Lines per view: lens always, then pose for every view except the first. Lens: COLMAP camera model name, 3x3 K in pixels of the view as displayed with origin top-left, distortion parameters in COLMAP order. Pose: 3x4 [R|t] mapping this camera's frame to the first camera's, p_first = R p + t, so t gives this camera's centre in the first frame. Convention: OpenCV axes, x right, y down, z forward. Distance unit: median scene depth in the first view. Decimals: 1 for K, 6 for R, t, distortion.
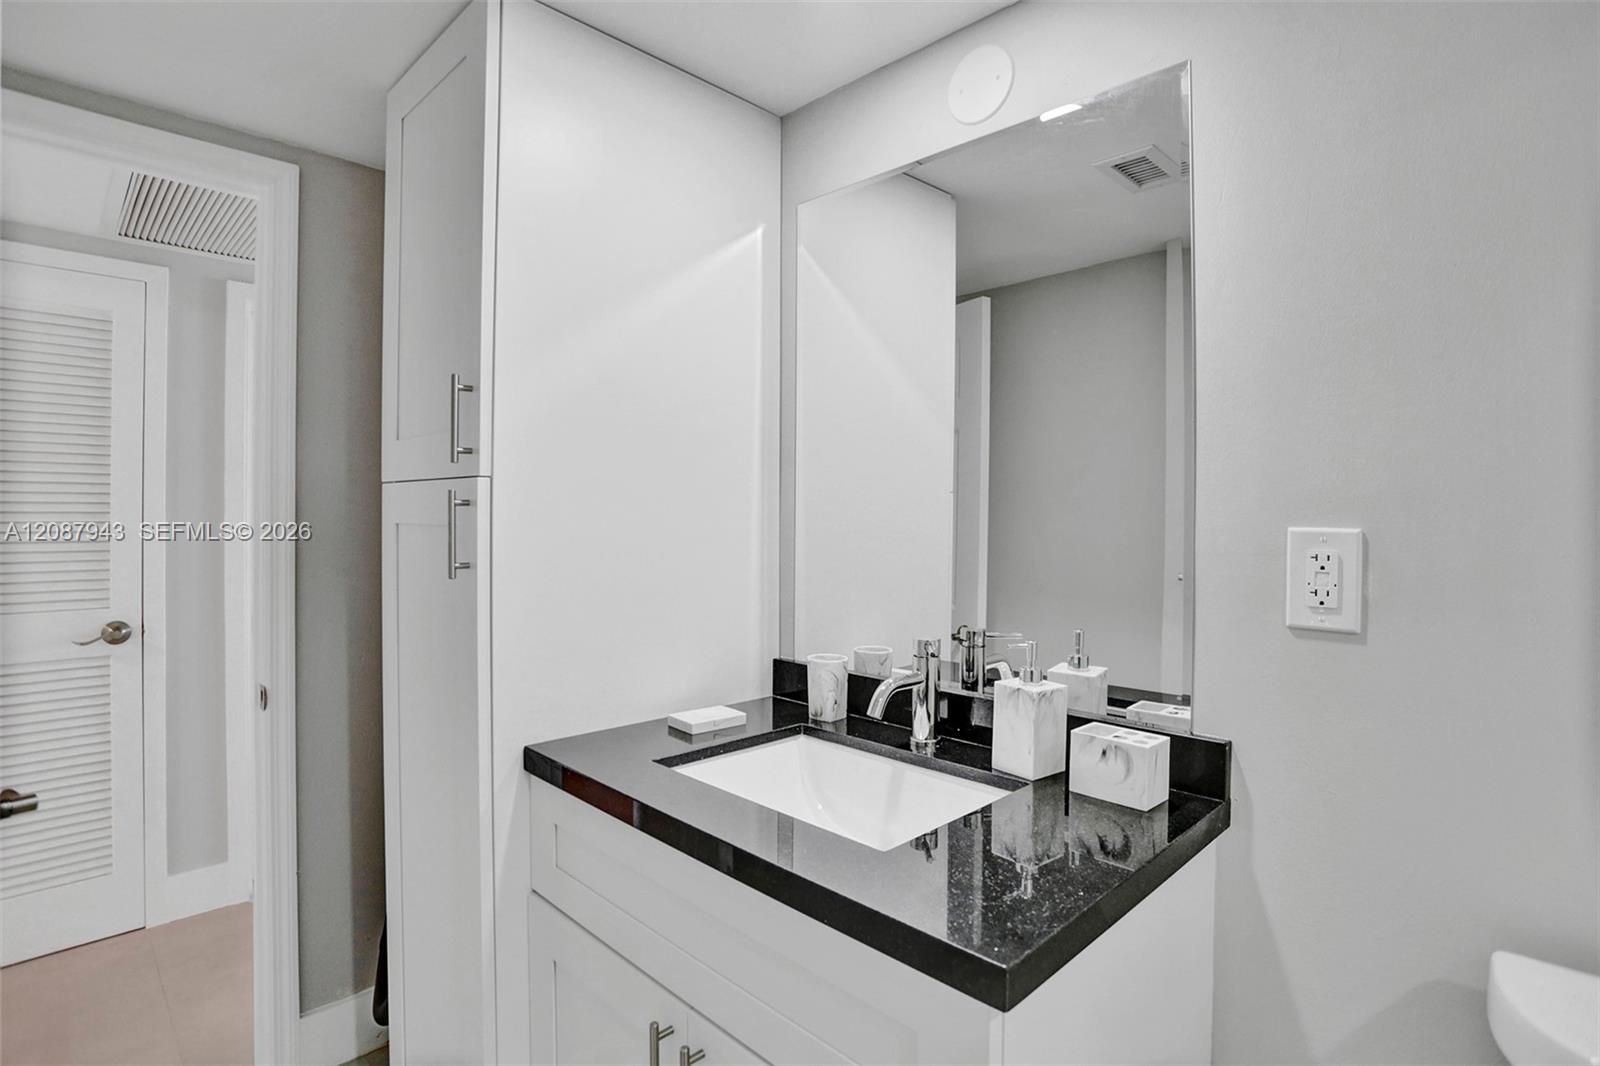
lens RADIAL K [[813.4, 0, 793.7], [0, 813.4, 530.0], [0, 0, 1]] dist [-0.039529, 0.010684]
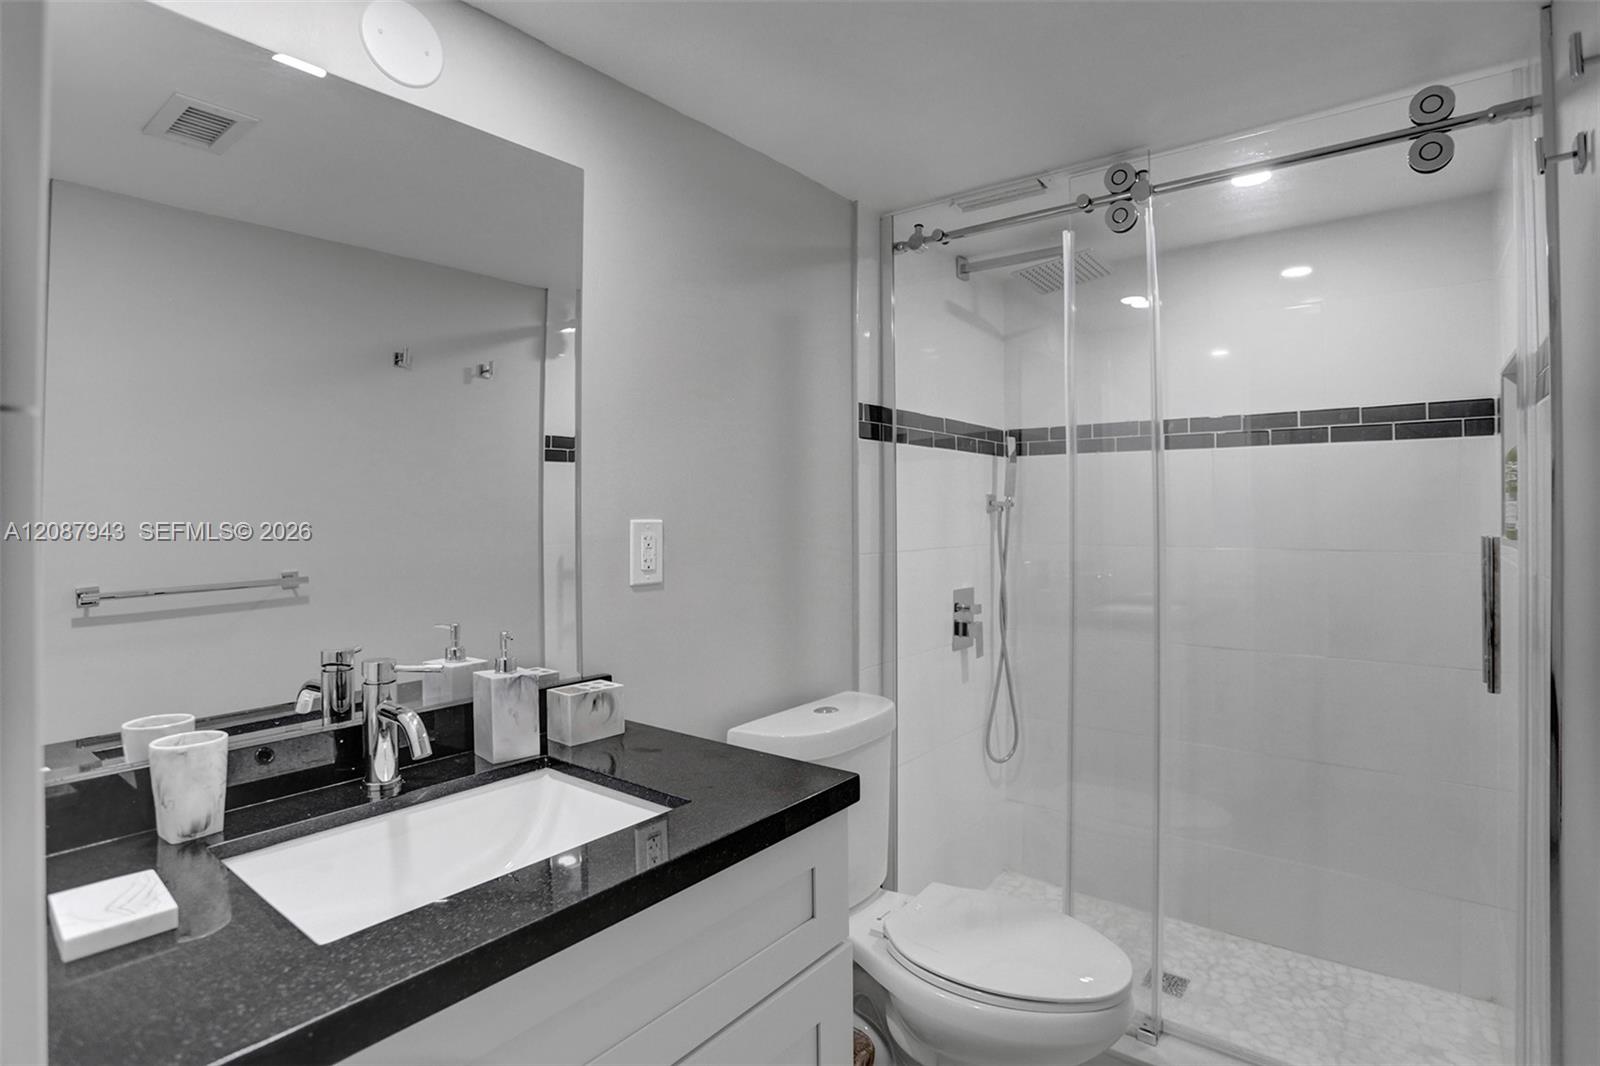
lens RADIAL K [[813.4, 0, 784.2], [0, 813.4, 519.7], [0, 0, 1]] dist [-0.039529, 0.010684]
pose [[-0.114376, -0.003785, 0.993430, -0.935901], [0.028416, 0.999571, 0.007080, -0.006456], [-0.993031, 0.029039, -0.114220, 0.892551]]
